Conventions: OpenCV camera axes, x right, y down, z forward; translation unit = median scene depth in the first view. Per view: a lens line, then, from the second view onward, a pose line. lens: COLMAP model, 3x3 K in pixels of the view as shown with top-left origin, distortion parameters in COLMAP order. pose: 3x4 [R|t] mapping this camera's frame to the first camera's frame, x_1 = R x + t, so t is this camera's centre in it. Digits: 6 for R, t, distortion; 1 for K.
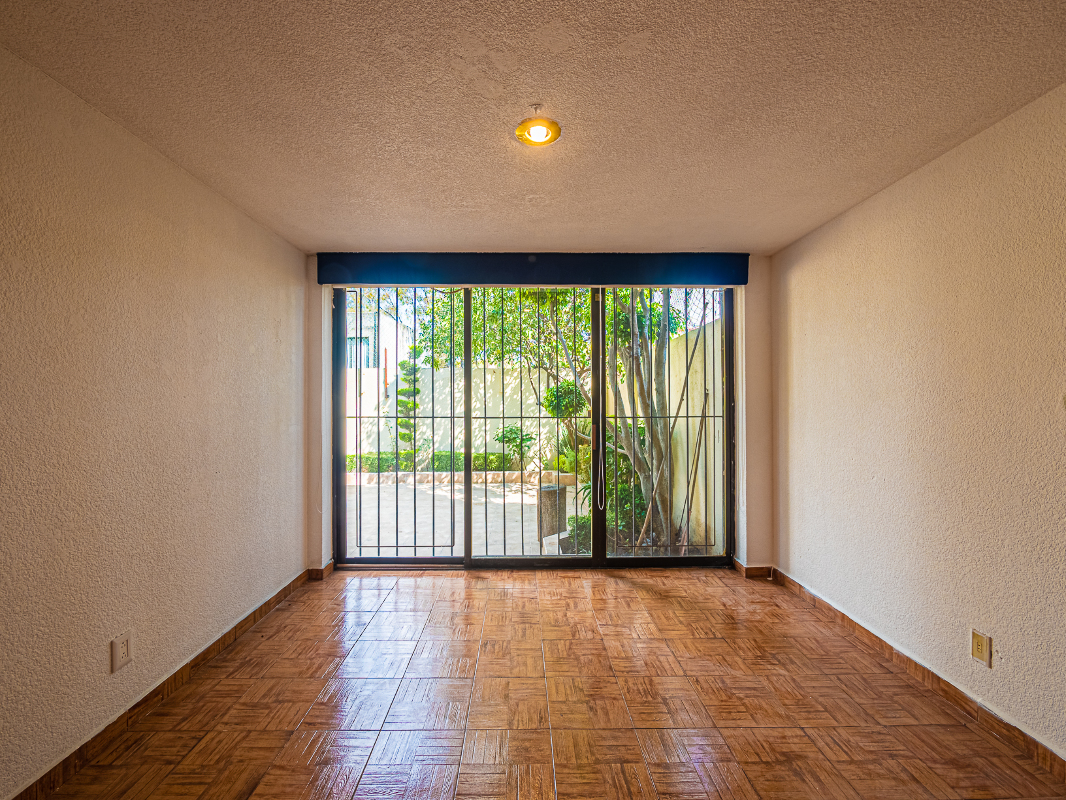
lens RADIAL K [[450.2, 0, 526.1], [0, 450.2, 400.5], [0, 0, 1]] dist [0.001432, 0.000316]
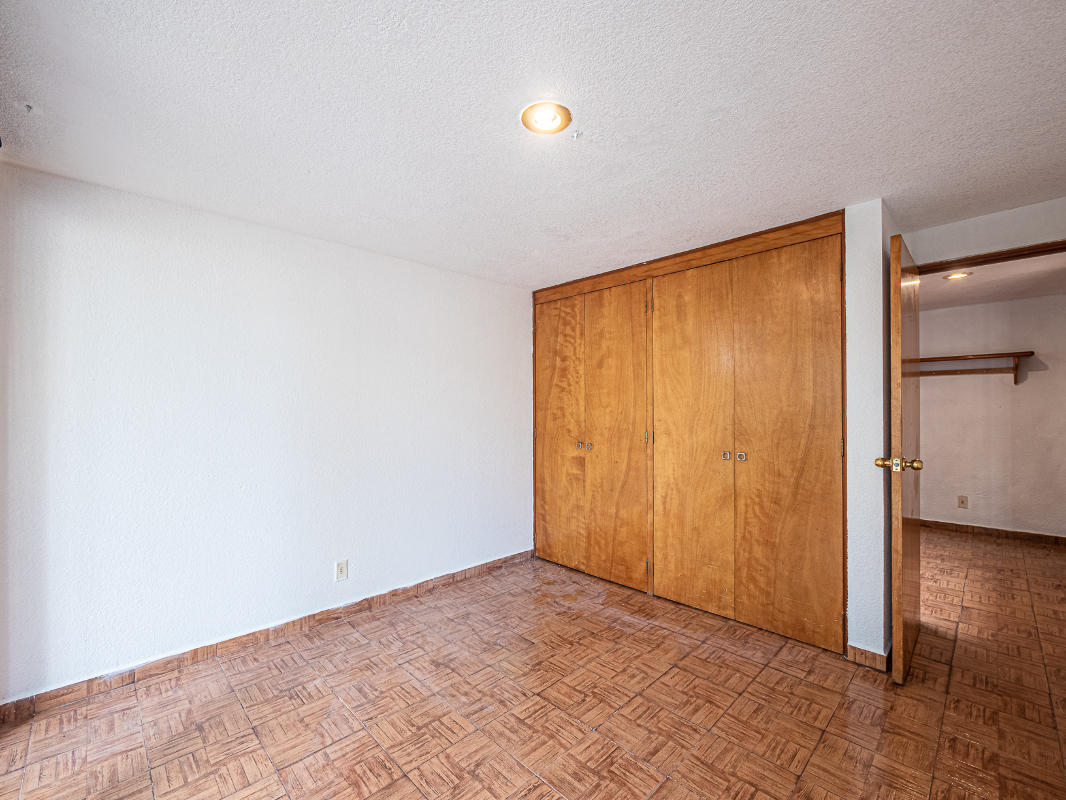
lens RADIAL K [[450.2, 0, 527.1], [0, 450.2, 406.4], [0, 0, 1]] dist [0.001432, 0.000316]
pose [[-0.682373, 0.004838, 0.730988, -0.600892], [-0.004068, 0.999937, -0.010416, -0.016128], [-0.730993, -0.010081, -0.682311, 1.615331]]
